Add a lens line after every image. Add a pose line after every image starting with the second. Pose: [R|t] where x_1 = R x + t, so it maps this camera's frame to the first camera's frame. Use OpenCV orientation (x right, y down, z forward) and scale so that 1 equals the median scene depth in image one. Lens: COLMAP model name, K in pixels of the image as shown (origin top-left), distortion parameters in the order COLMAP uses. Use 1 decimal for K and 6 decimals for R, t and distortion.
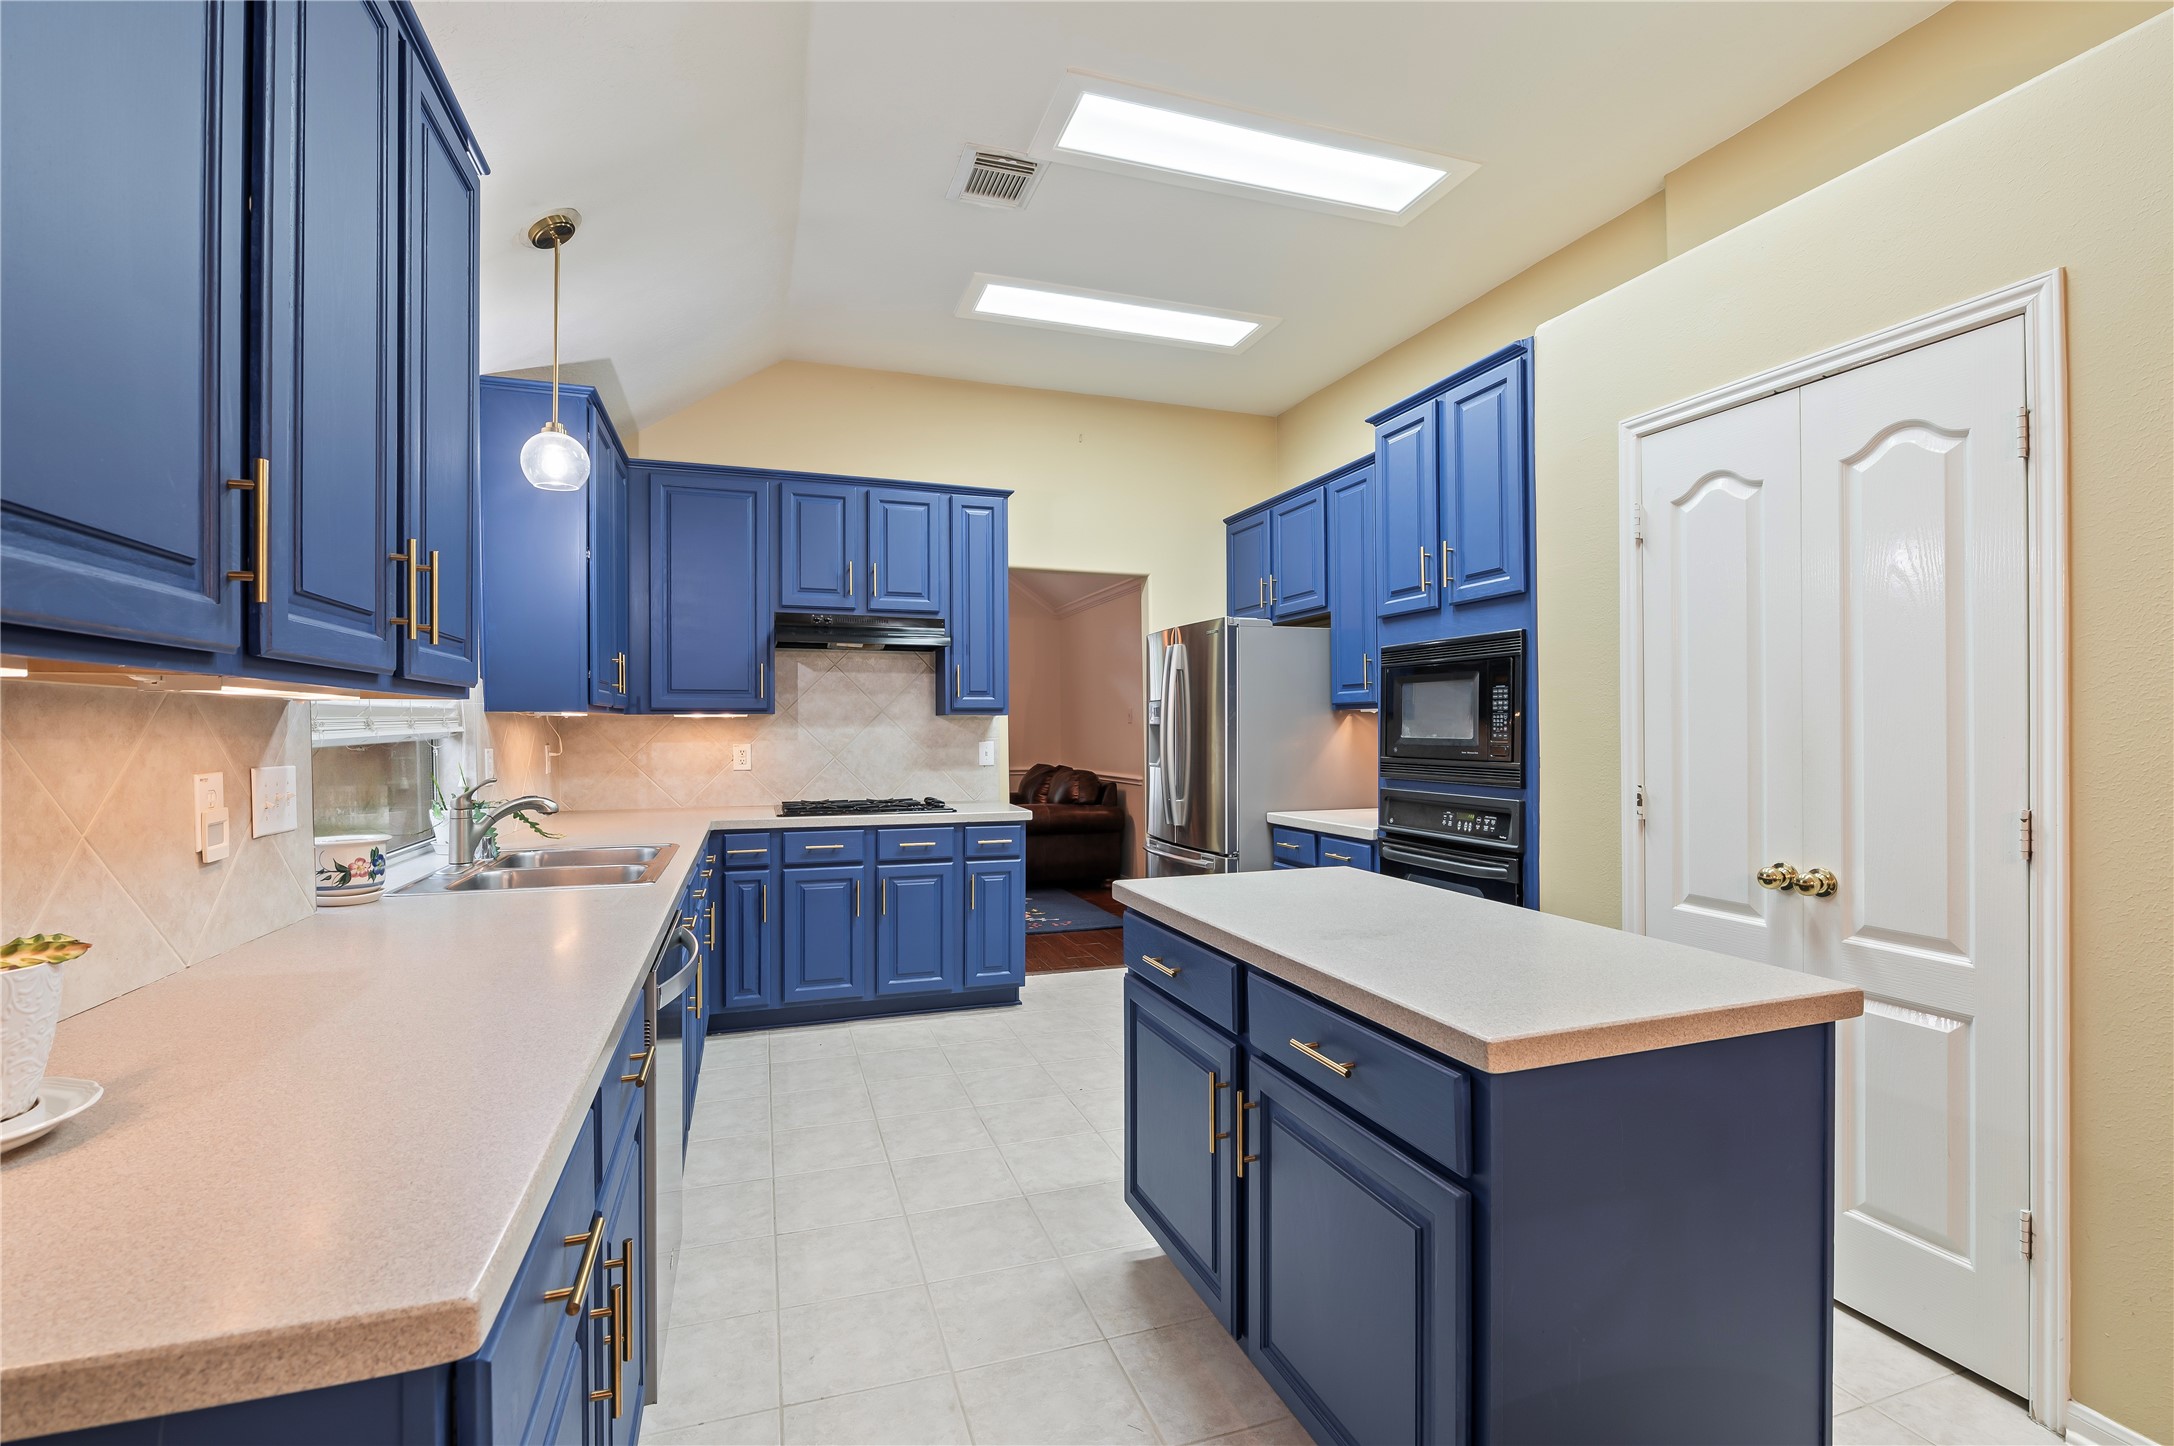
lens RADIAL K [[946.7, 0, 1087.9], [0, 946.7, 735.4], [0, 0, 1]] dist [-0.010188, 0.000015]
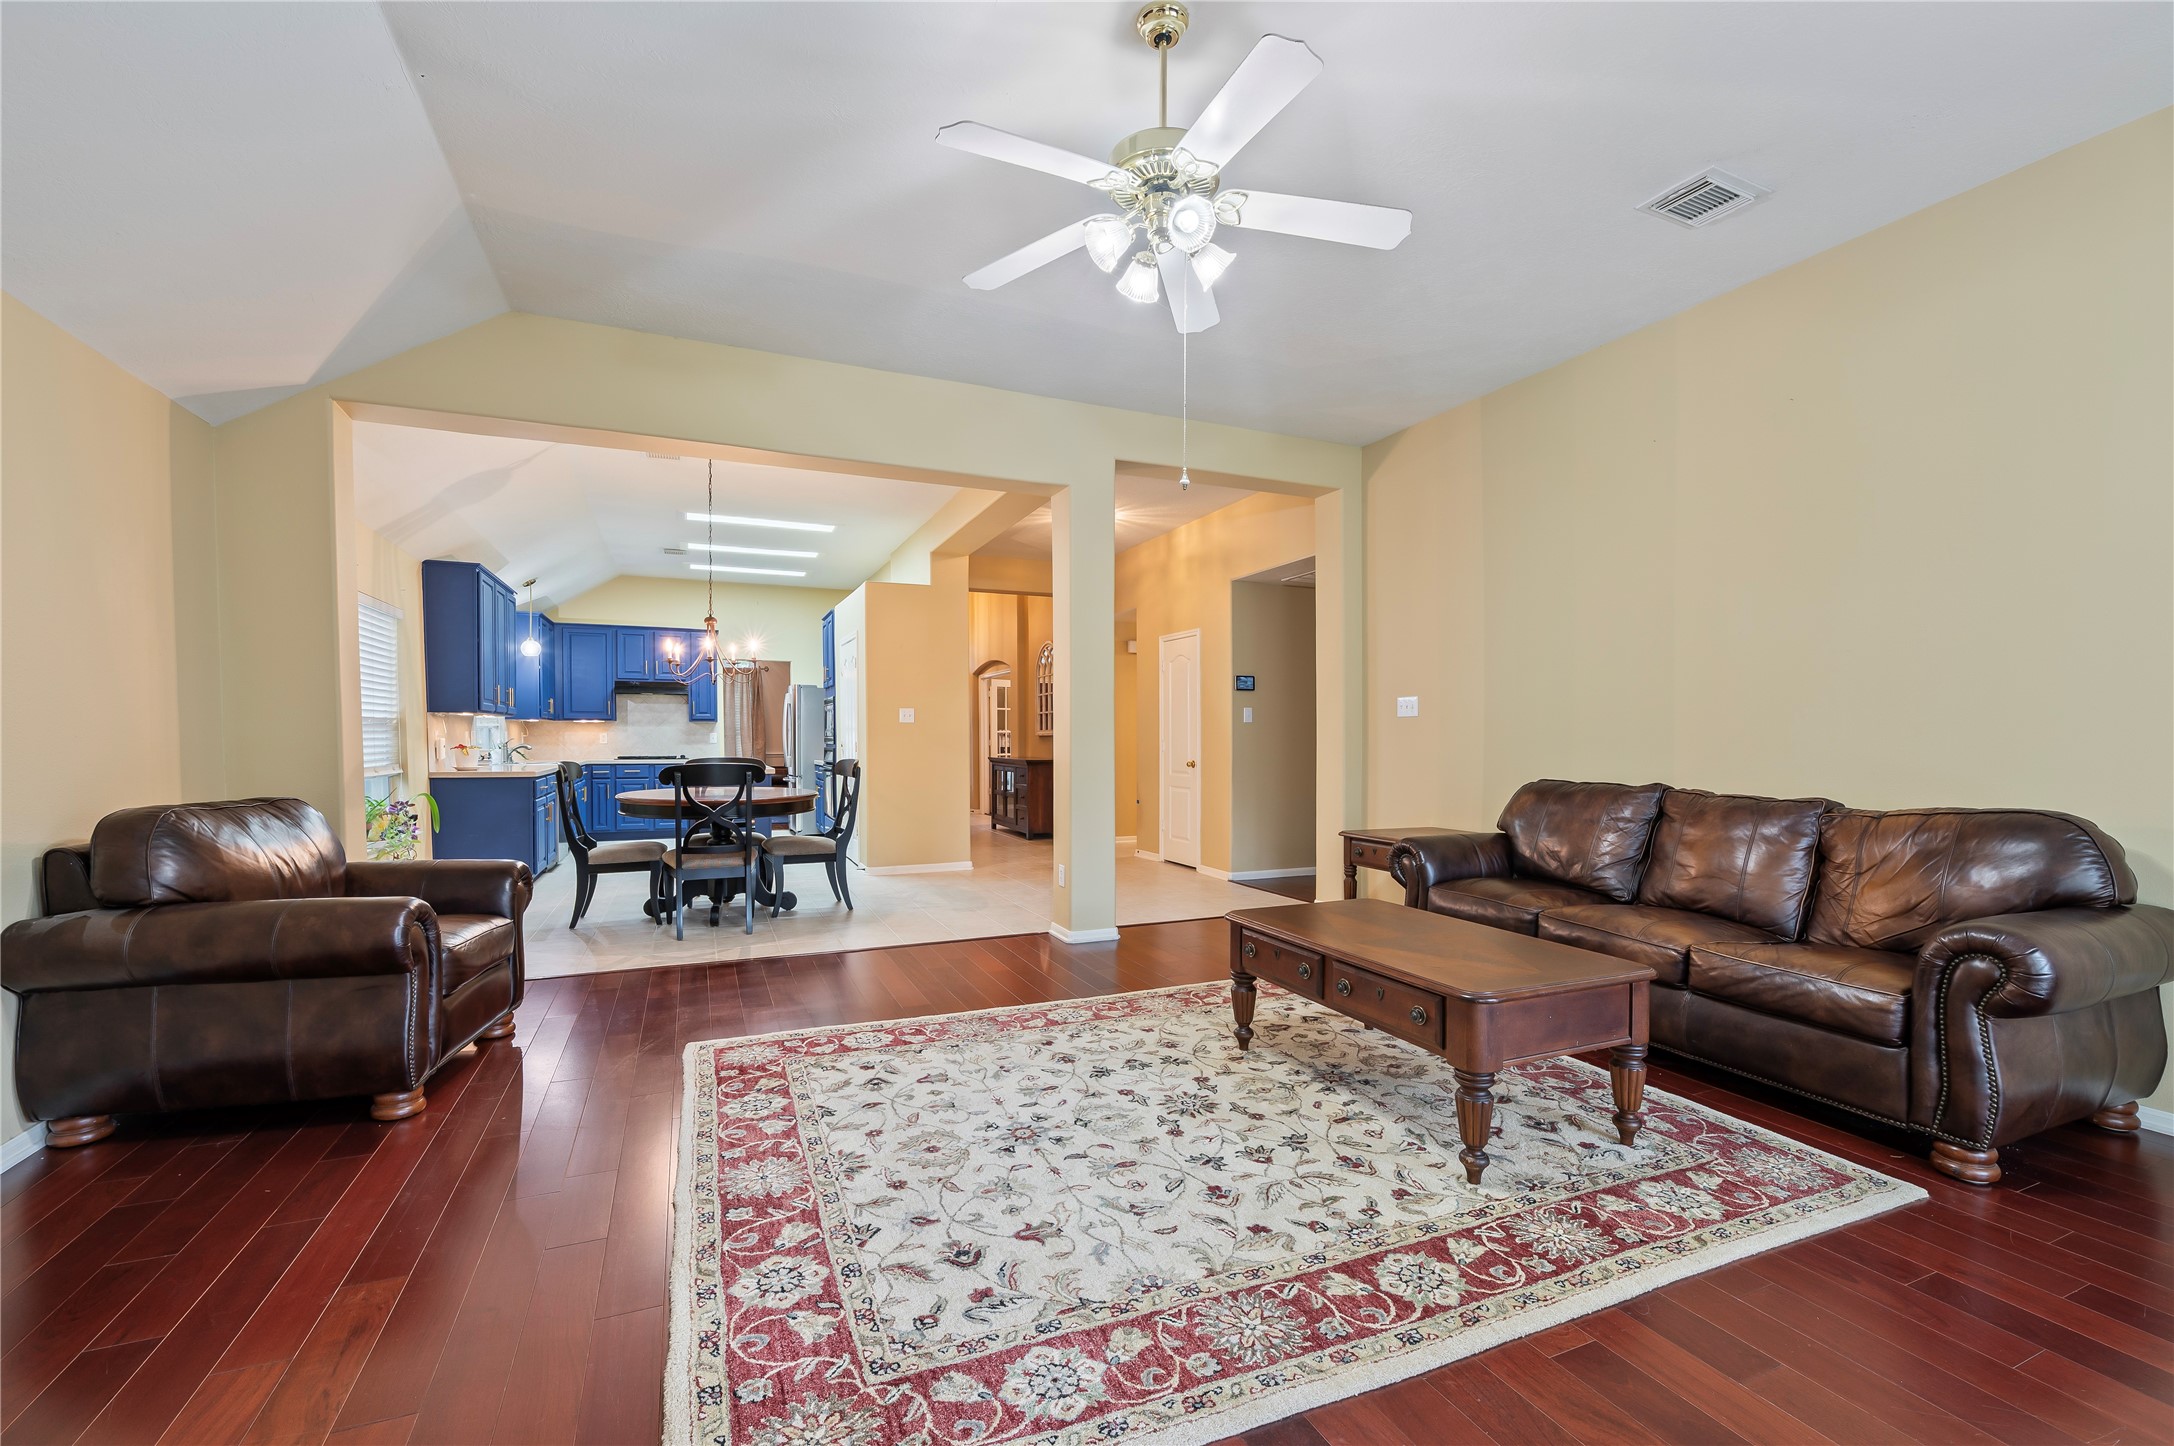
lens RADIAL K [[916.5, 0, 1098.4], [0, 916.5, 755.0], [0, 0, 1]] dist [-0.002438, -0.000461]
pose [[0.996941, 0.002398, 0.078120, 0.776703], [-0.003305, 0.999929, 0.011478, 0.037061], [-0.078087, -0.011701, 0.996878, -1.565525]]
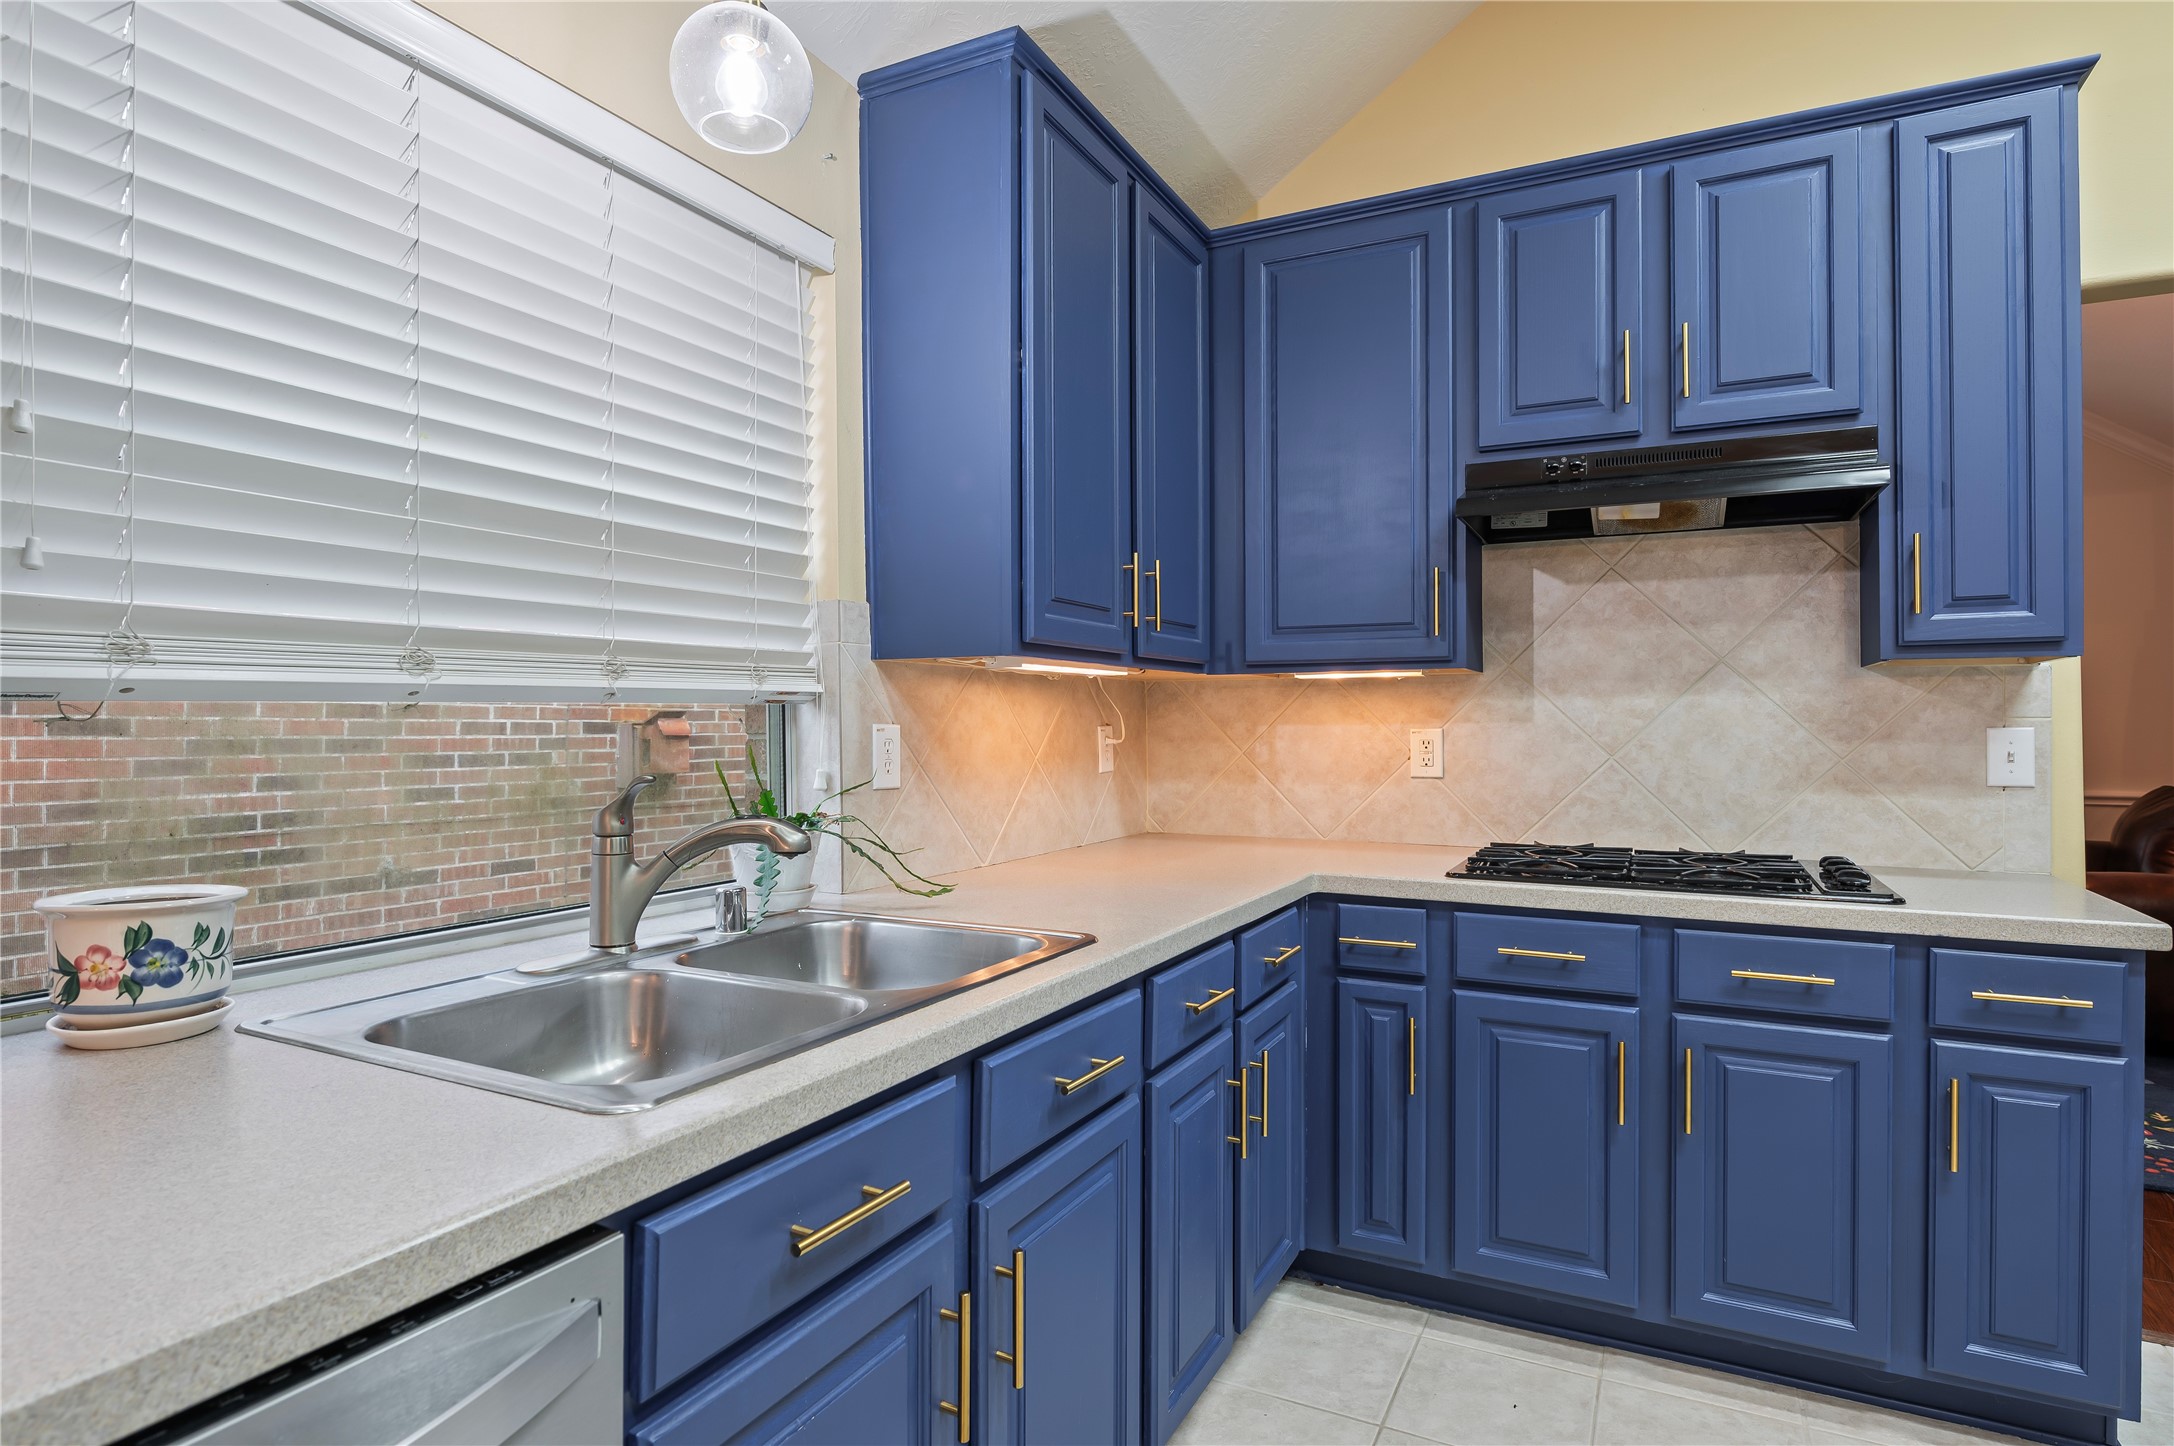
lens RADIAL K [[1143.0, 0, 1068.8], [0, 1143.0, 722.1], [0, 0, 1]] dist [-0.013010, 0.003061]
pose [[0.686593, 0.000120, -0.727042, -0.036141], [-0.007346, 0.999950, -0.006771, 0.011886], [0.727005, 0.009990, 0.686560, 0.433110]]
